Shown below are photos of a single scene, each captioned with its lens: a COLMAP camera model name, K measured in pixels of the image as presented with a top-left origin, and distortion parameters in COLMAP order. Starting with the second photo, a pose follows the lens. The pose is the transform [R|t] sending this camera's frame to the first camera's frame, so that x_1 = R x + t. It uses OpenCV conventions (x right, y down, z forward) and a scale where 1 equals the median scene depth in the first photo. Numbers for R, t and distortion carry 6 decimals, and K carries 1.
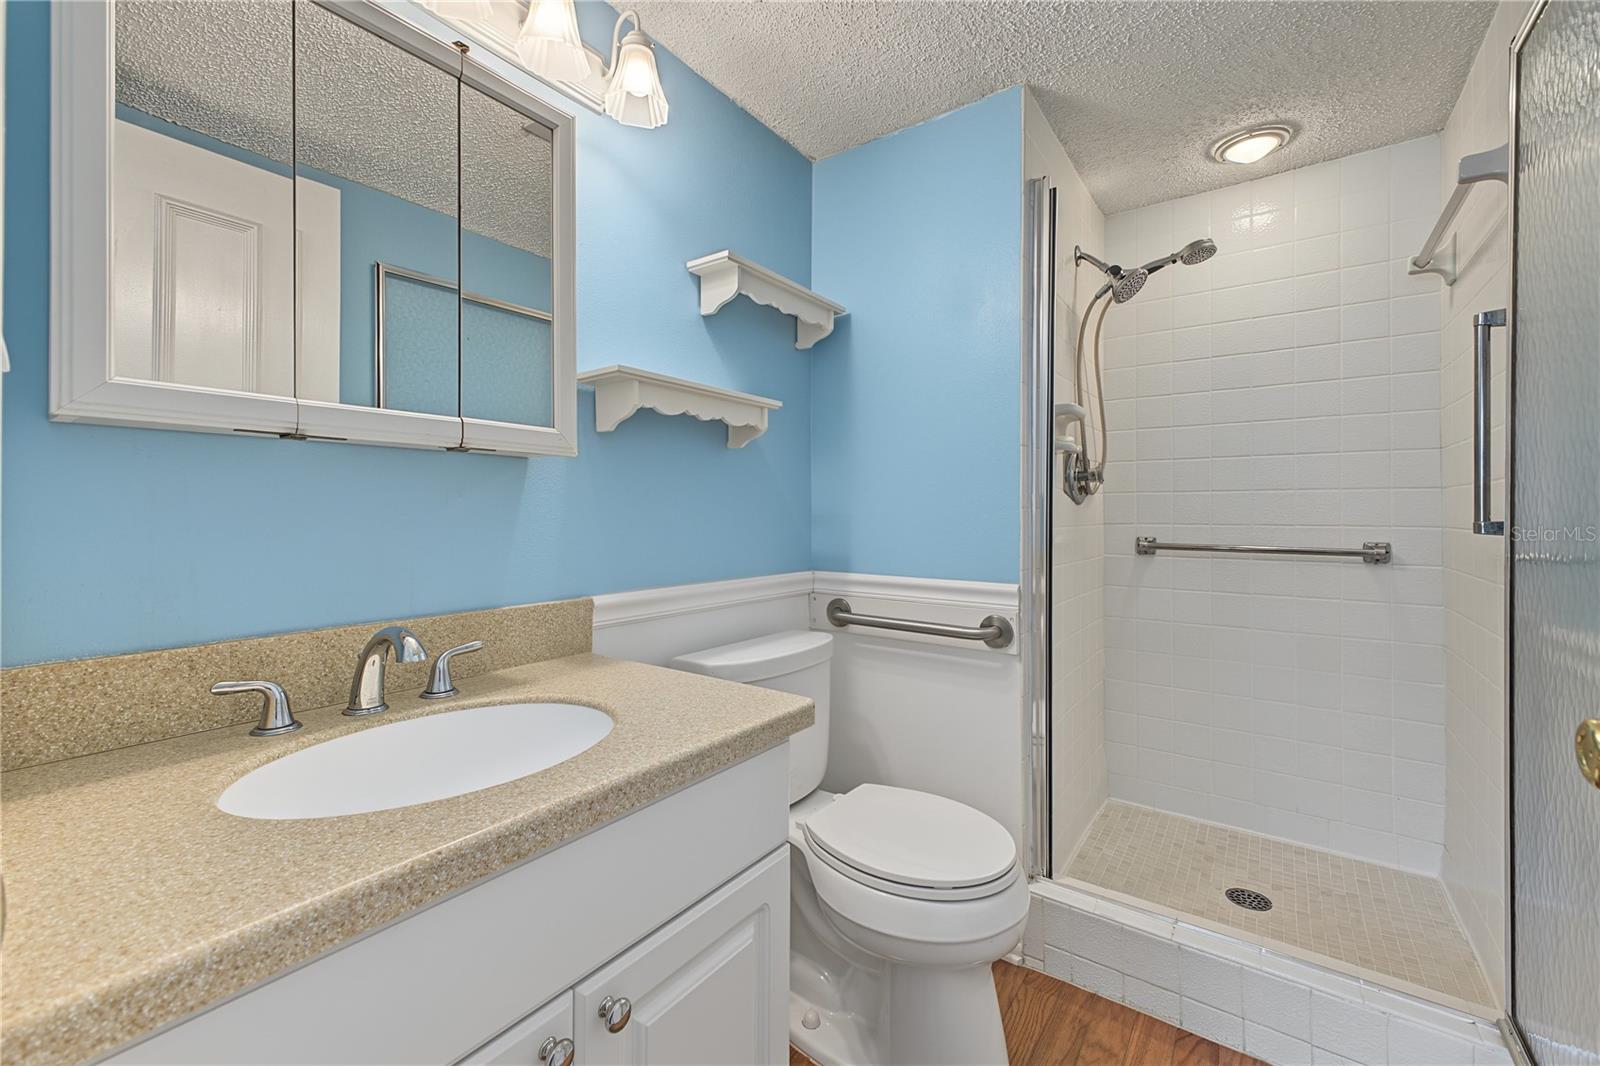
lens RADIAL K [[665.0, 0, 783.1], [0, 665.0, 517.4], [0, 0, 1]] dist [0.032348, -0.009621]
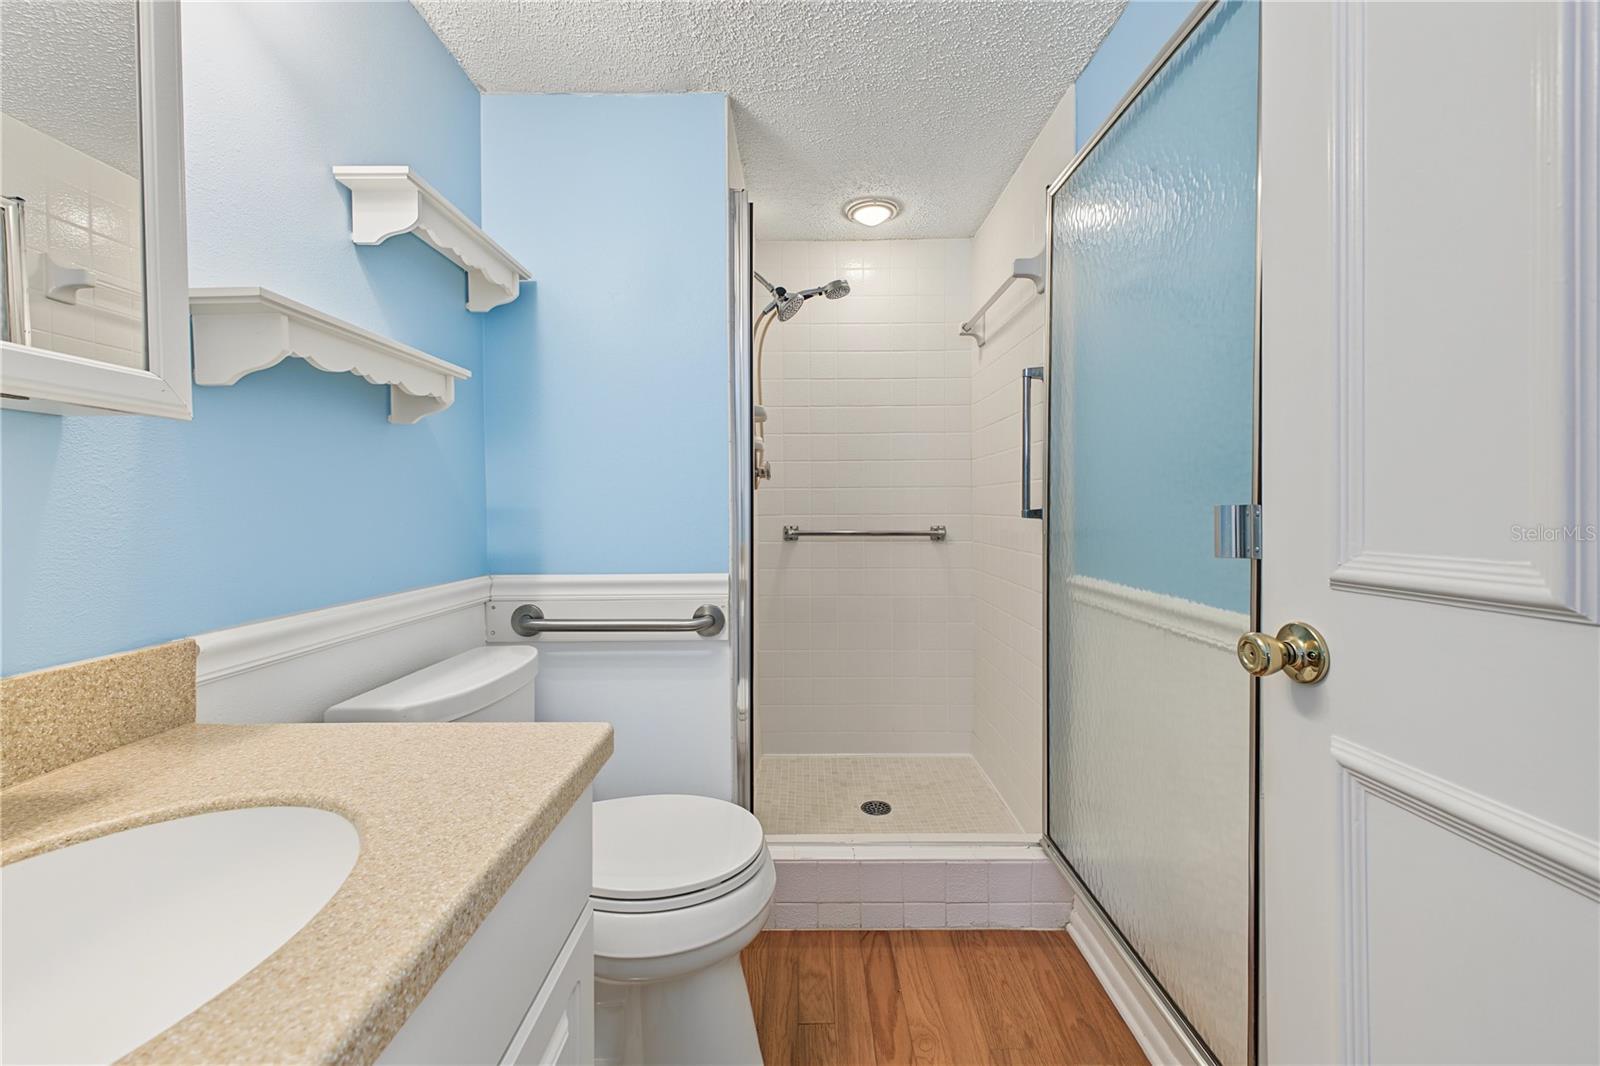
lens RADIAL K [[645.8, 0, 797.0], [0, 645.8, 518.0], [0, 0, 1]] dist [0.021494, -0.006179]
pose [[0.807229, -0.017115, 0.589990, -0.158022], [0.011240, 0.999844, 0.013625, 0.000340], [-0.590131, -0.004367, 0.807296, 0.117512]]
